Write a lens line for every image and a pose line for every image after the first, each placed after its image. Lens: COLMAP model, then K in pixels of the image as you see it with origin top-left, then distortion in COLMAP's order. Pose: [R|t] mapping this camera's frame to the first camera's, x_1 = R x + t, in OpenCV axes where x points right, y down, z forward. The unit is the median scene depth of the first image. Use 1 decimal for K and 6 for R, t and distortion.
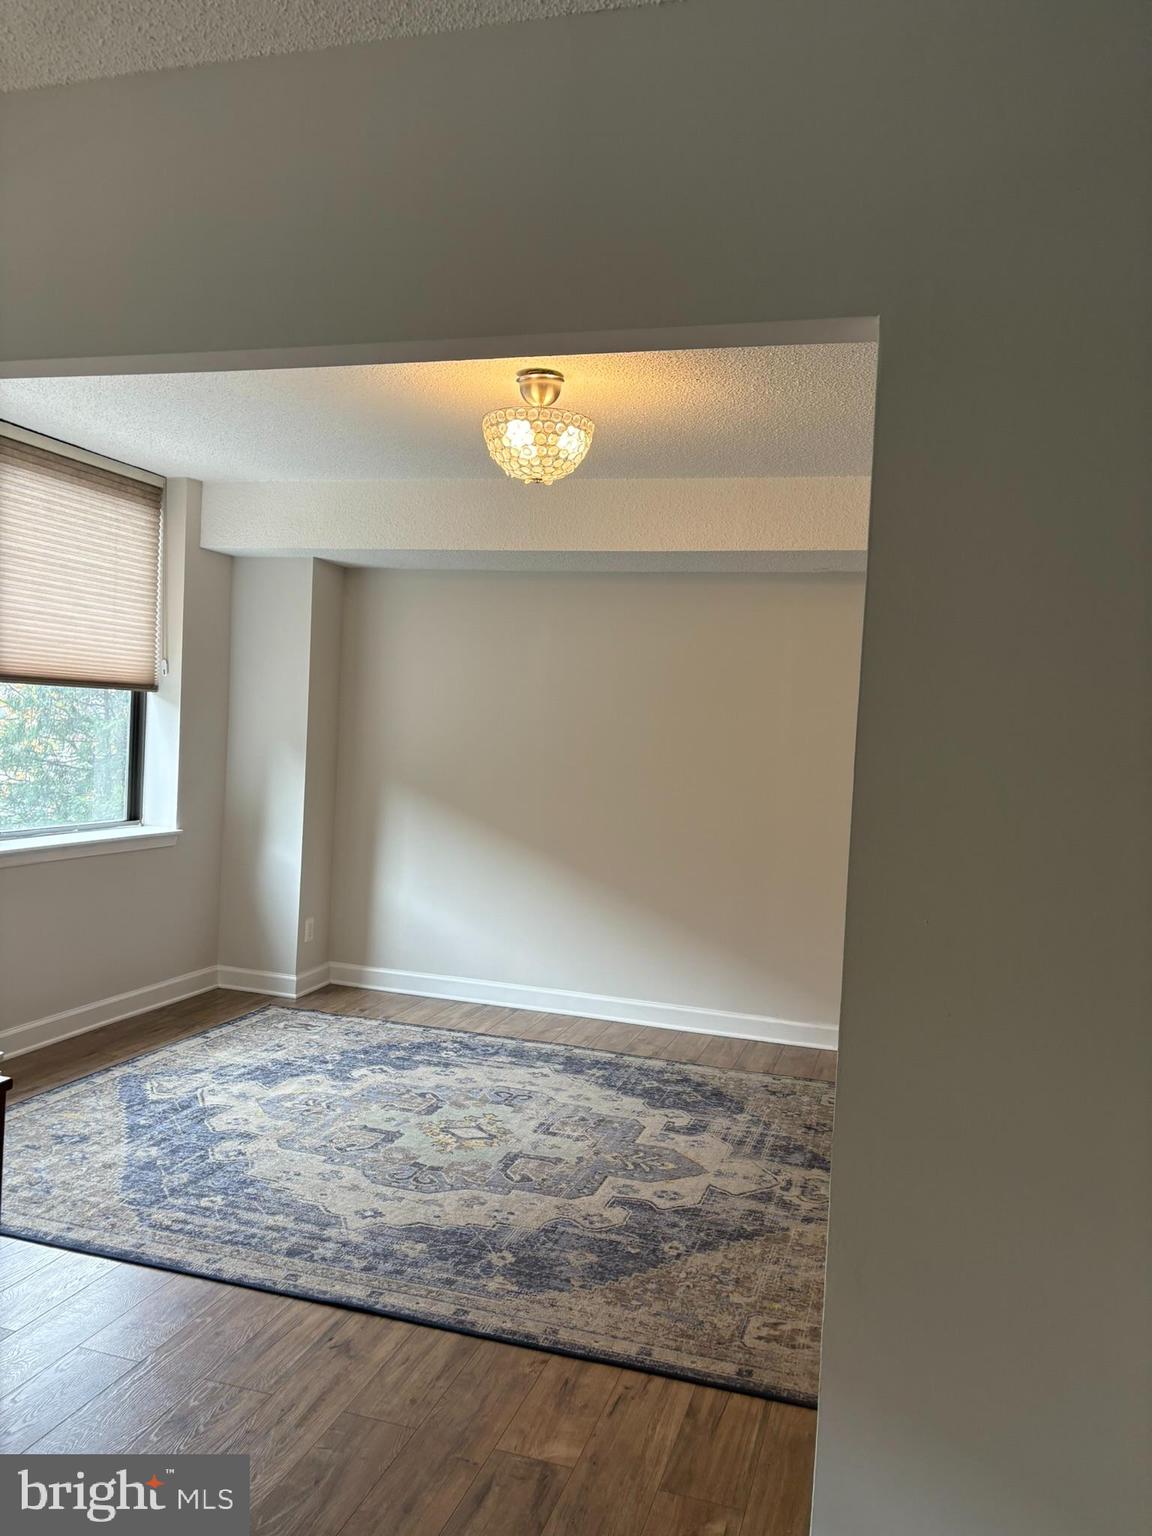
lens RADIAL K [[1147.0, 0, 591.8], [0, 1147.0, 766.4], [0, 0, 1]] dist [0.058143, -0.049128]
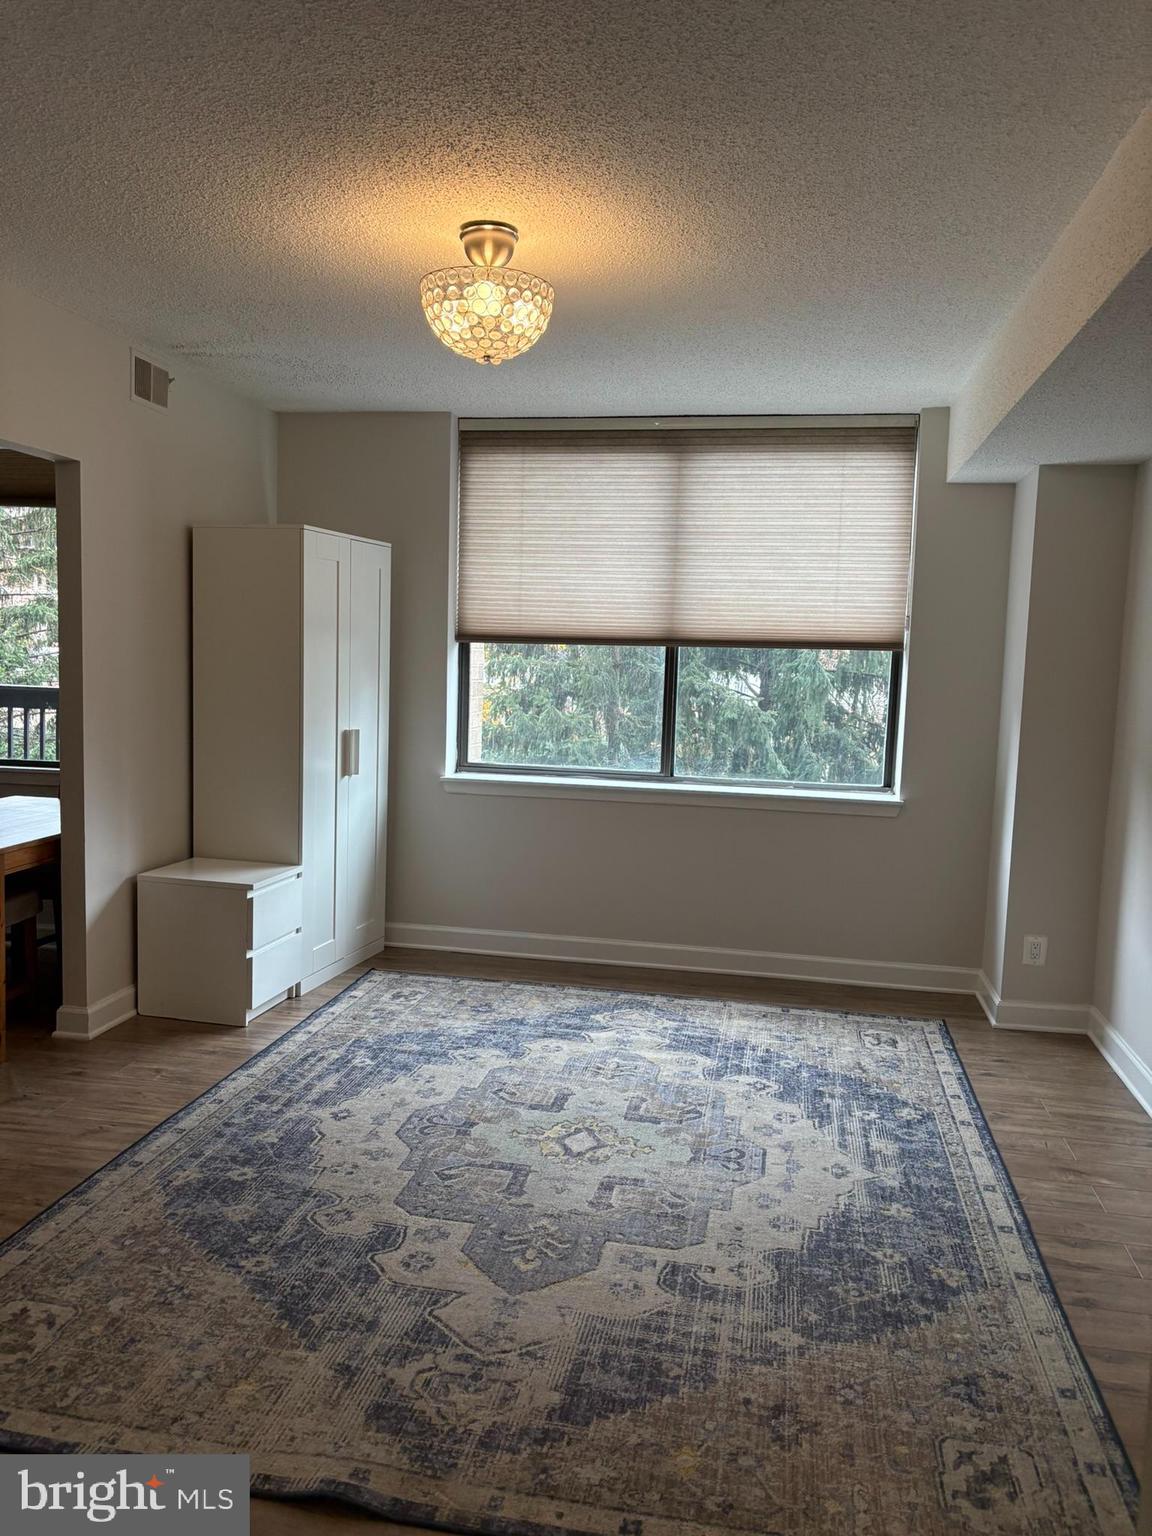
lens RADIAL K [[1147.0, 0, 591.8], [0, 1147.0, 766.4], [0, 0, 1]] dist [0.058143, -0.049128]
pose [[0.123922, 0.049247, -0.991069, 0.685719], [-0.056529, 0.997496, 0.042498, -0.001873], [0.990680, 0.050758, 0.126396, 0.817821]]
